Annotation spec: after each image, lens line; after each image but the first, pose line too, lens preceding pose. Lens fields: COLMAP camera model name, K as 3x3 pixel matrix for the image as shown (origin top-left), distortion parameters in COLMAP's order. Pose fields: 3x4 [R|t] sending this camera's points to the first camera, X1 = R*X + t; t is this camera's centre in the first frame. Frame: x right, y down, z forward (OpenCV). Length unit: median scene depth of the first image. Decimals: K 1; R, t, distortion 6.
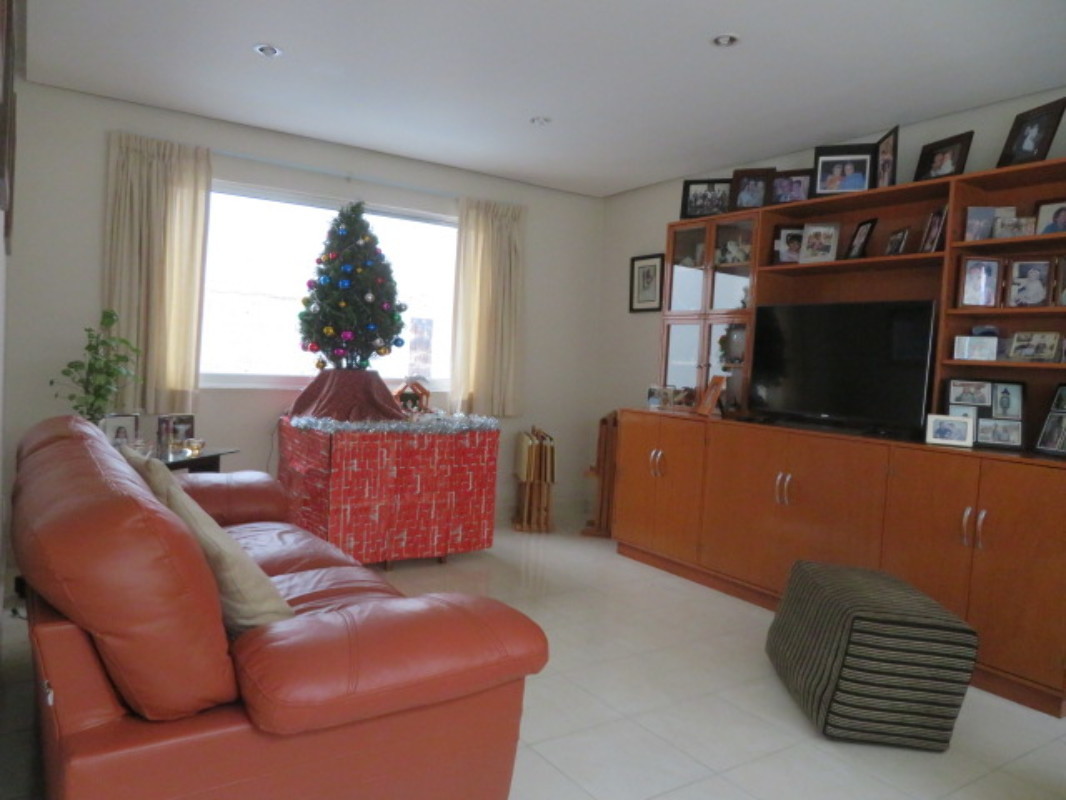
lens RADIAL K [[763.2, 0, 513.2], [0, 763.2, 402.7], [0, 0, 1]] dist [-0.000863, 0.000356]
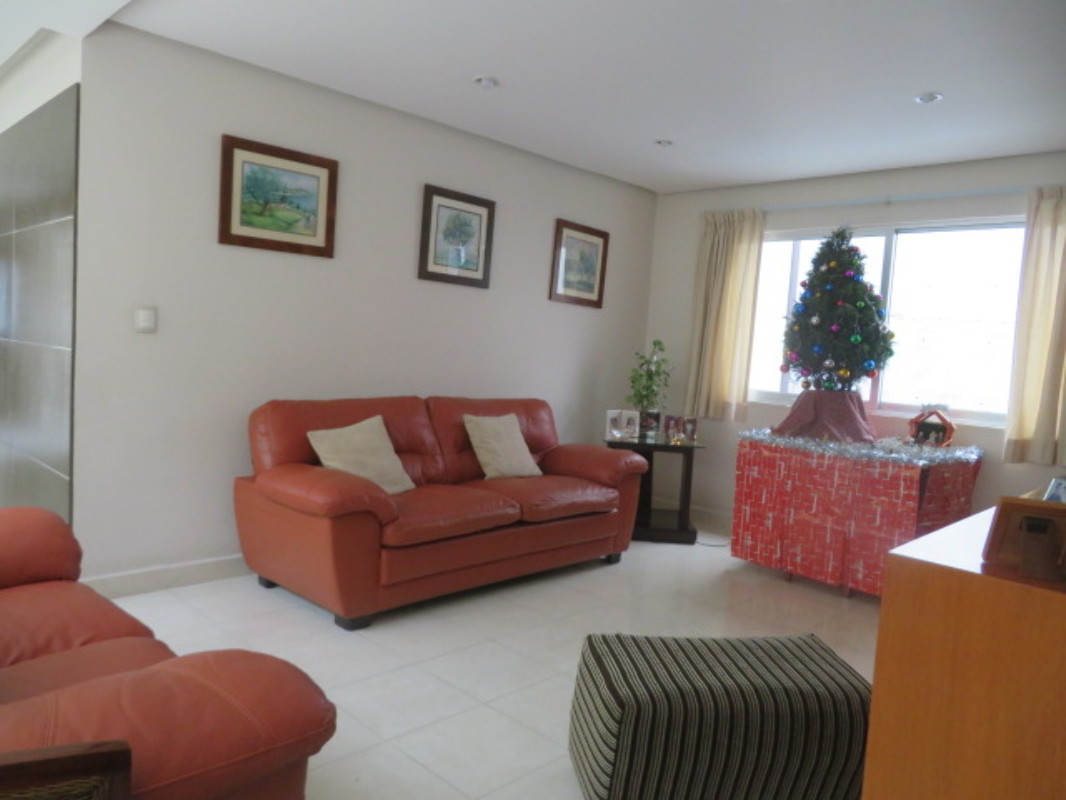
lens RADIAL K [[763.2, 0, 513.2], [0, 763.2, 402.7], [0, 0, 1]] dist [-0.000863, 0.000356]
pose [[0.214798, 0.042008, -0.975755, 0.748104], [-0.106994, 0.994073, 0.019243, -0.001258], [0.970780, 0.100266, 0.218019, 0.384682]]
